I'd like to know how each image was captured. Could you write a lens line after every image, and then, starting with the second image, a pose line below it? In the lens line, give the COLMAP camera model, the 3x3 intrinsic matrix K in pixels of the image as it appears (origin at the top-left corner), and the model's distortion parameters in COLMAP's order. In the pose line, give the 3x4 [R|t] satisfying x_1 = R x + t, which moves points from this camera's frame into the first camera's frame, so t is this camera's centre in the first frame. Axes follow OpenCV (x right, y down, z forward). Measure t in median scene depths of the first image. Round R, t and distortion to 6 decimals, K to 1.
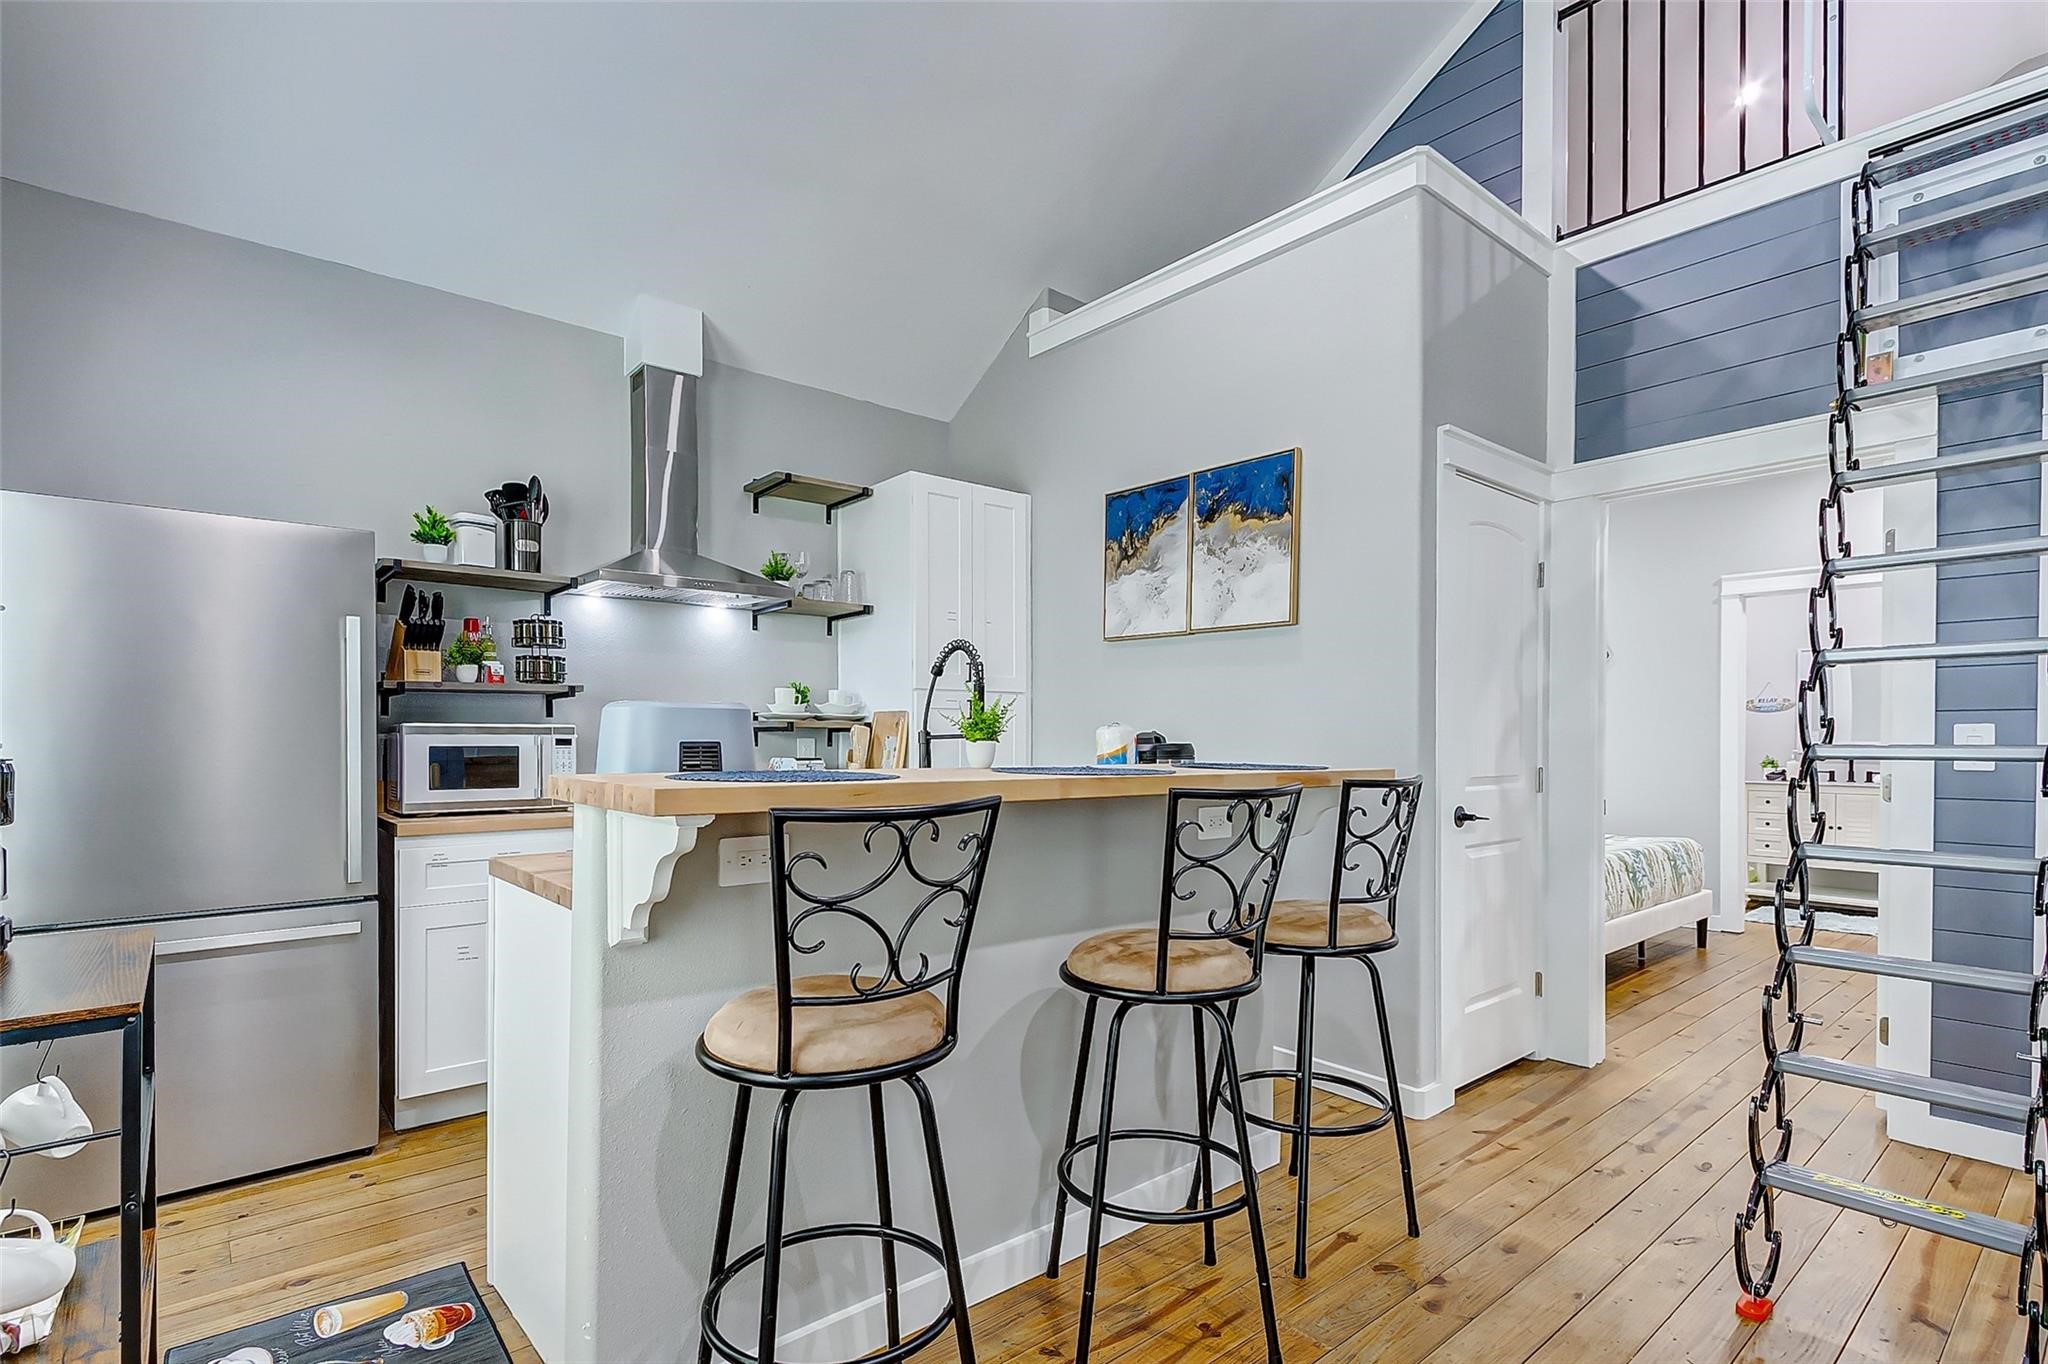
lens RADIAL K [[989.2, 0, 1025.9], [0, 989.2, 744.6], [0, 0, 1]] dist [0.006177, -0.000098]
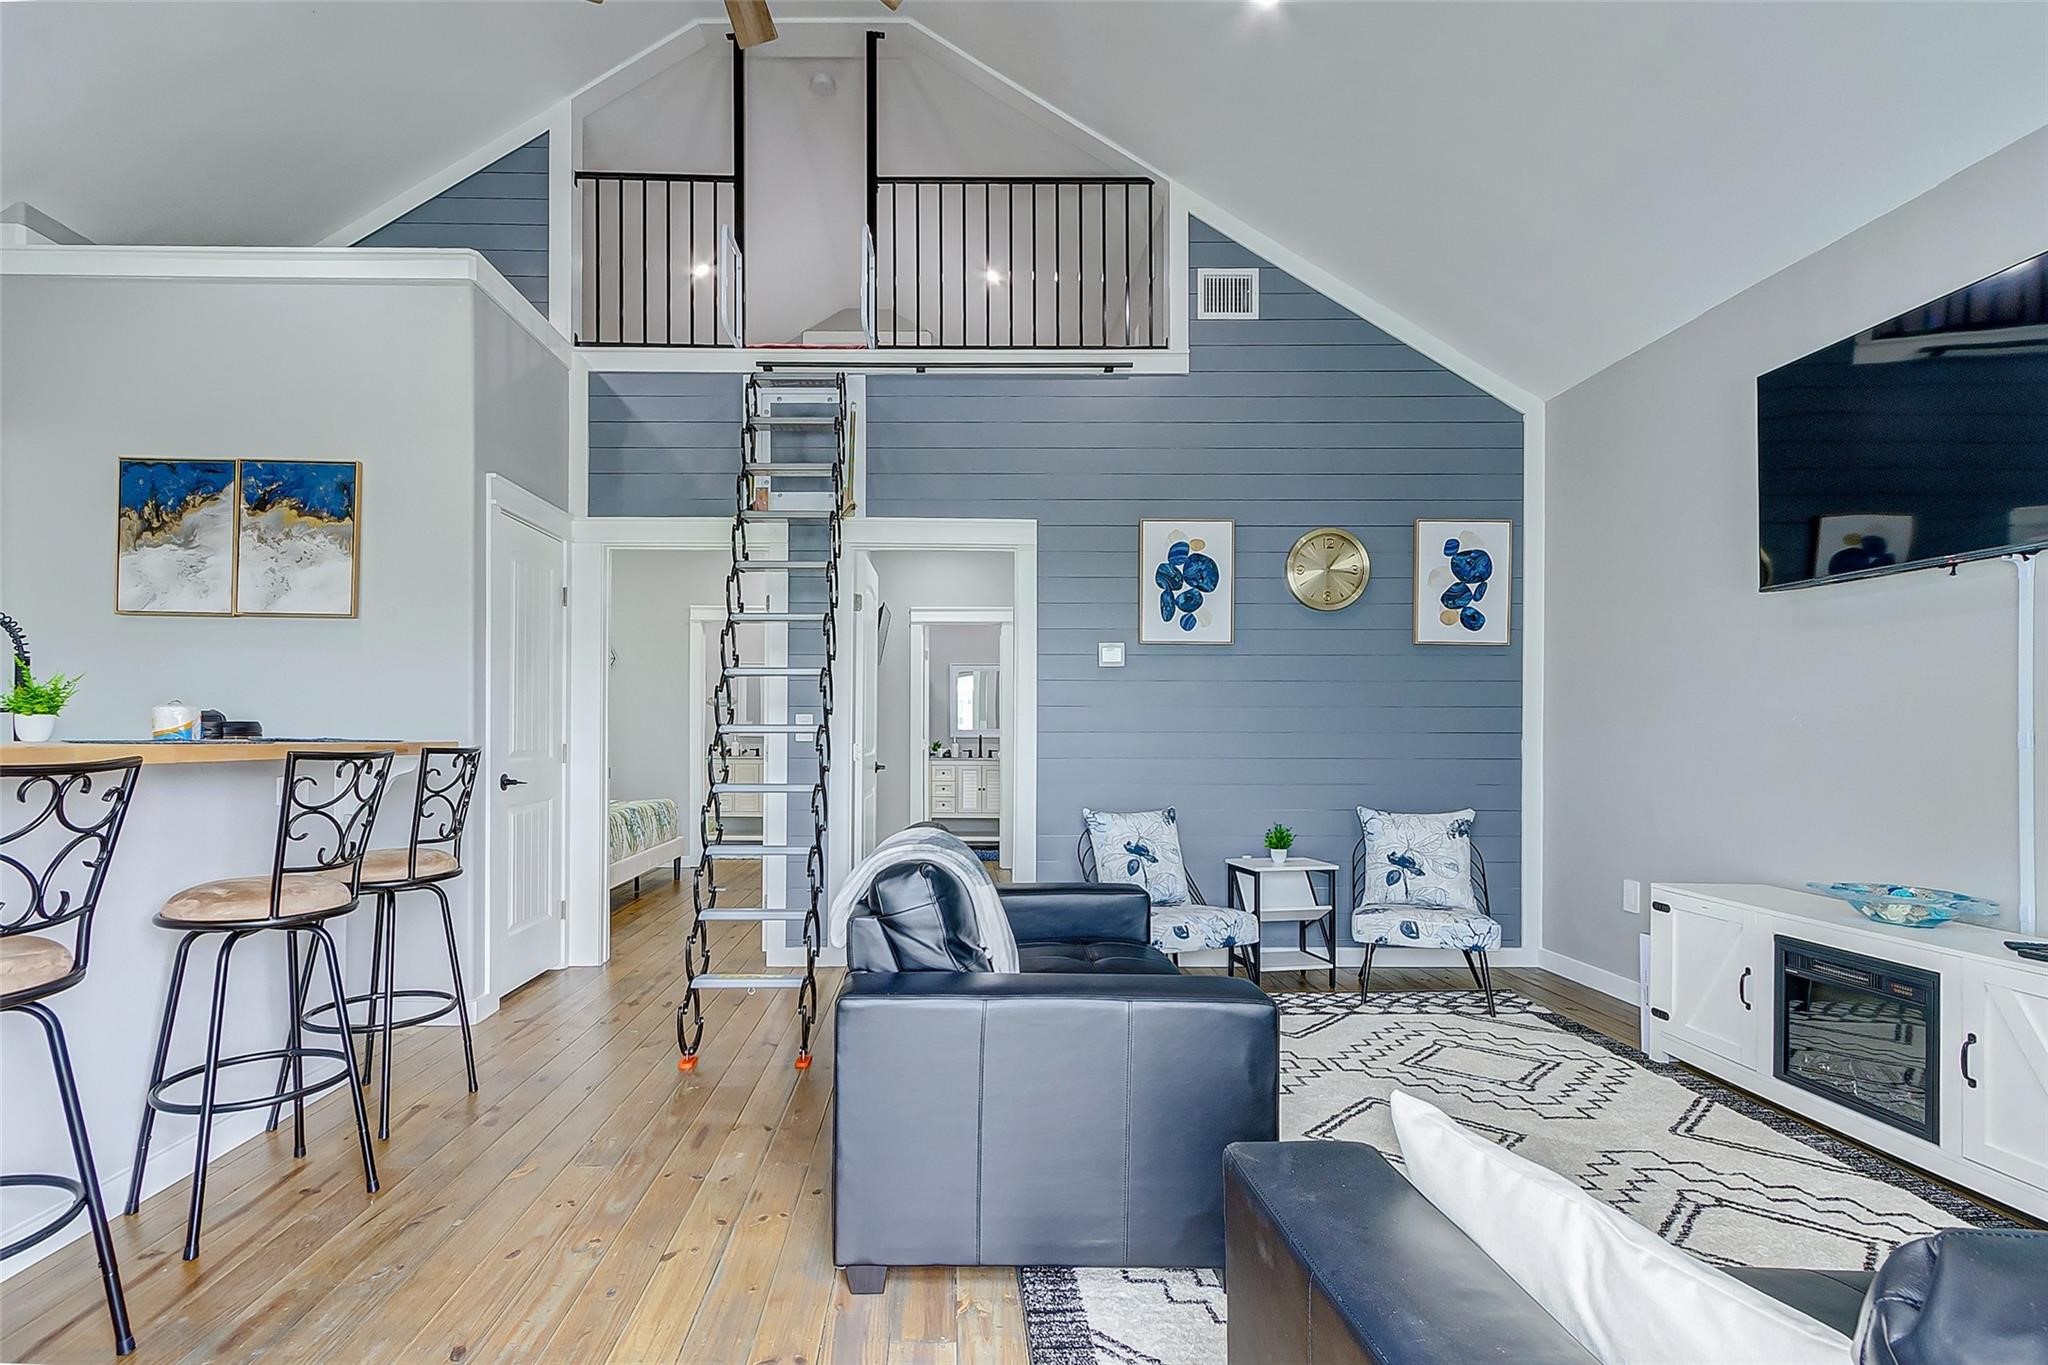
lens RADIAL K [[963.1, 0, 954.9], [0, 963.1, 730.1], [0, 0, 1]] dist [0.003311, -0.000774]
pose [[0.646691, 0.002294, 0.762749, -0.145382], [0.001397, 0.999990, -0.004192, 0.013685], [-0.762751, 0.003776, 0.646681, -0.267894]]
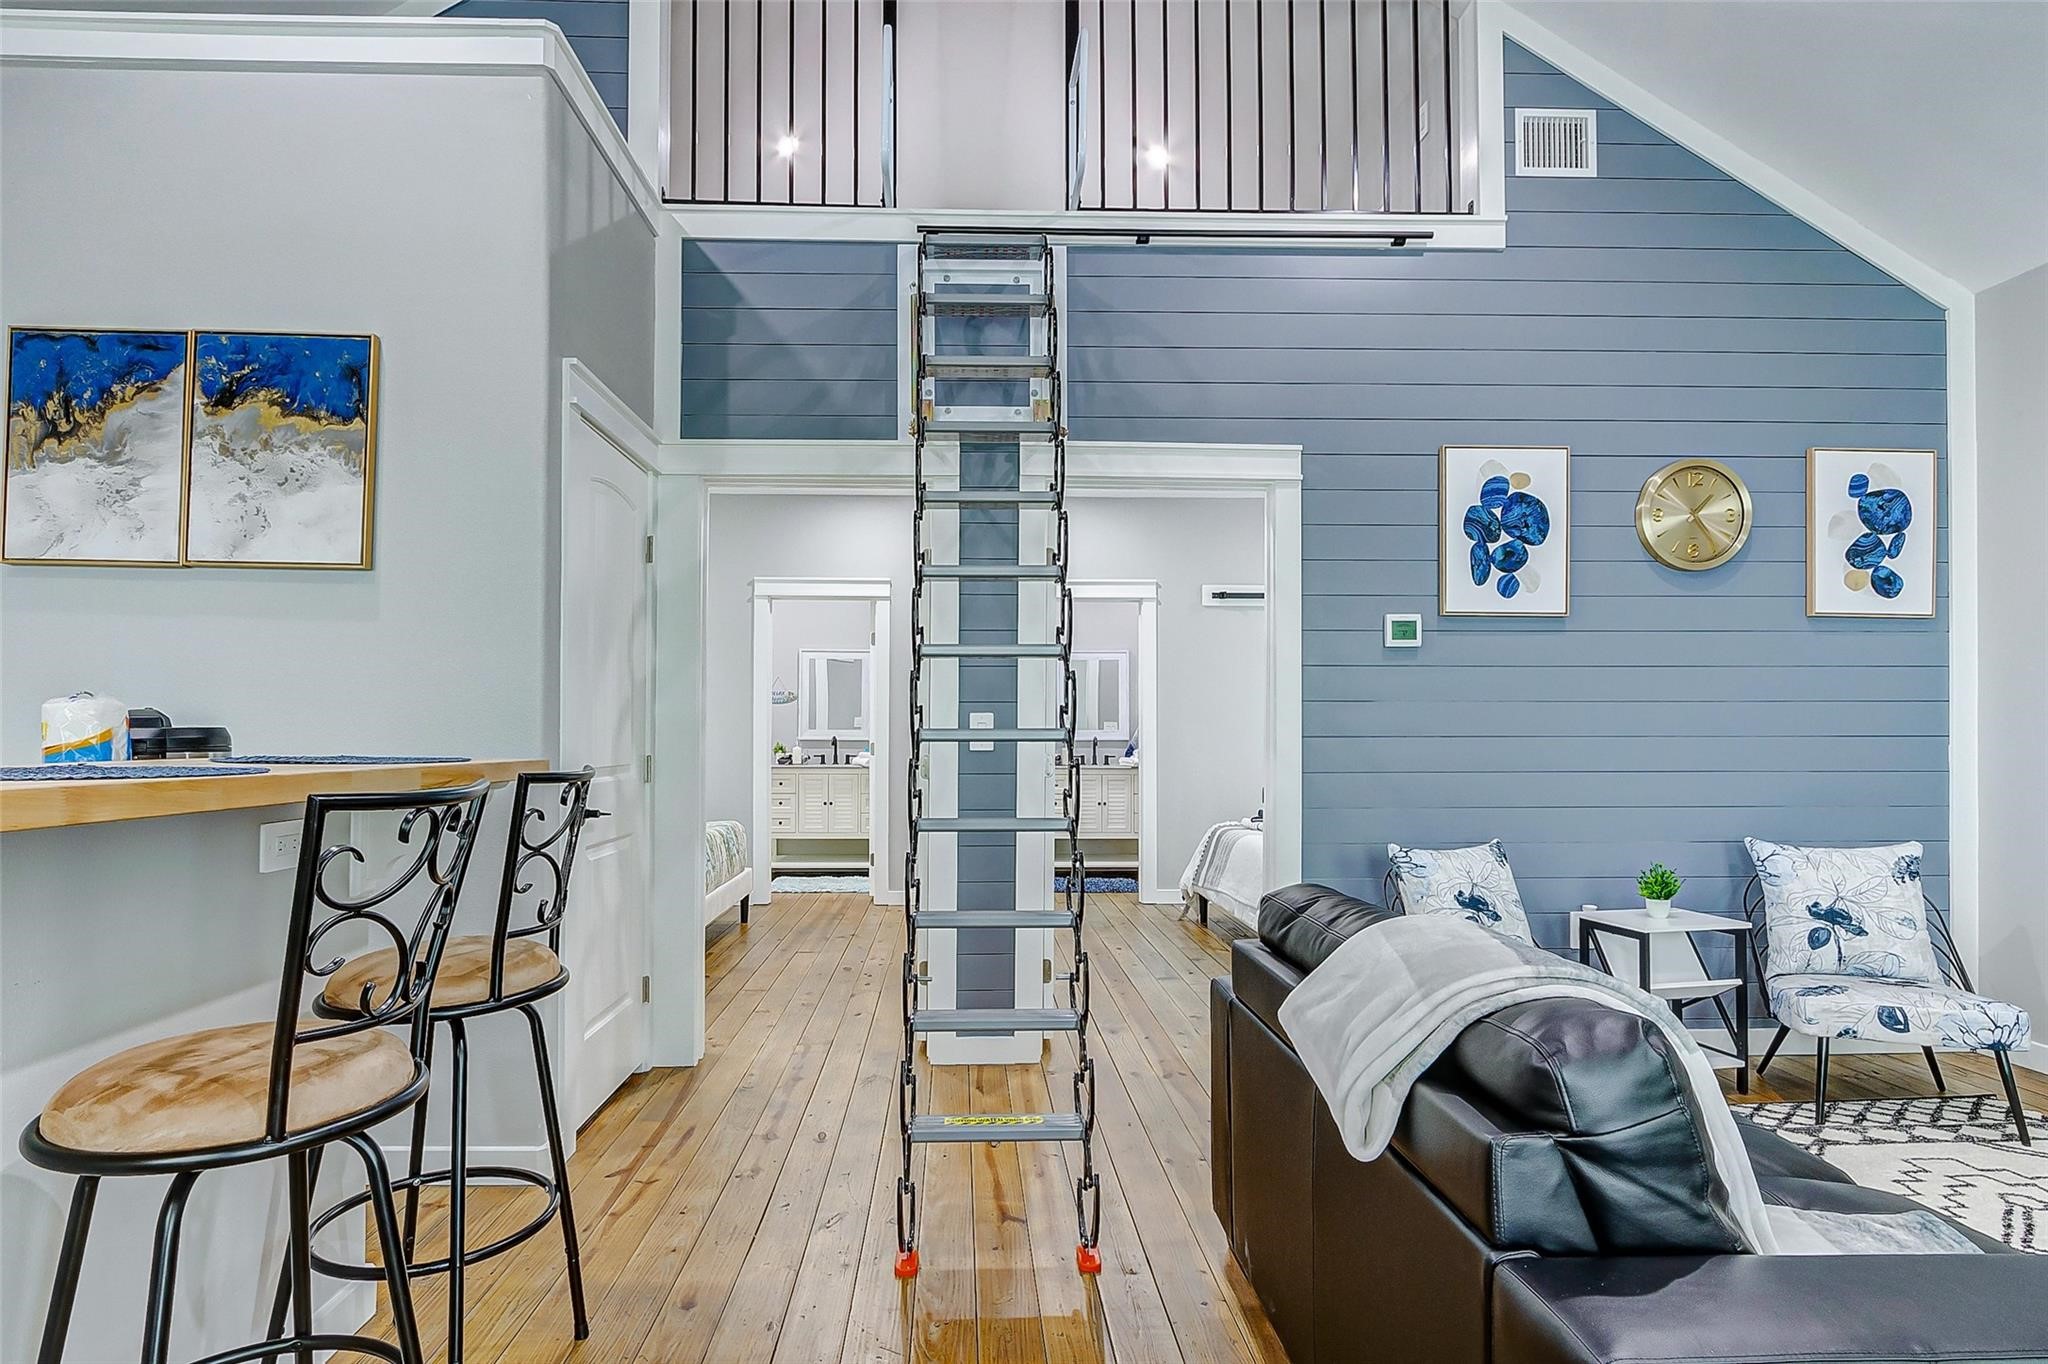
lens RADIAL K [[1047.8, 0, 997.1], [0, 1047.8, 716.2], [0, 0, 1]] dist [-0.002796, -0.001684]
pose [[0.626458, 0.010177, 0.779389, -0.053480], [0.004005, 0.999860, -0.016276, 0.004752], [-0.779445, 0.013318, 0.626329, 0.161226]]
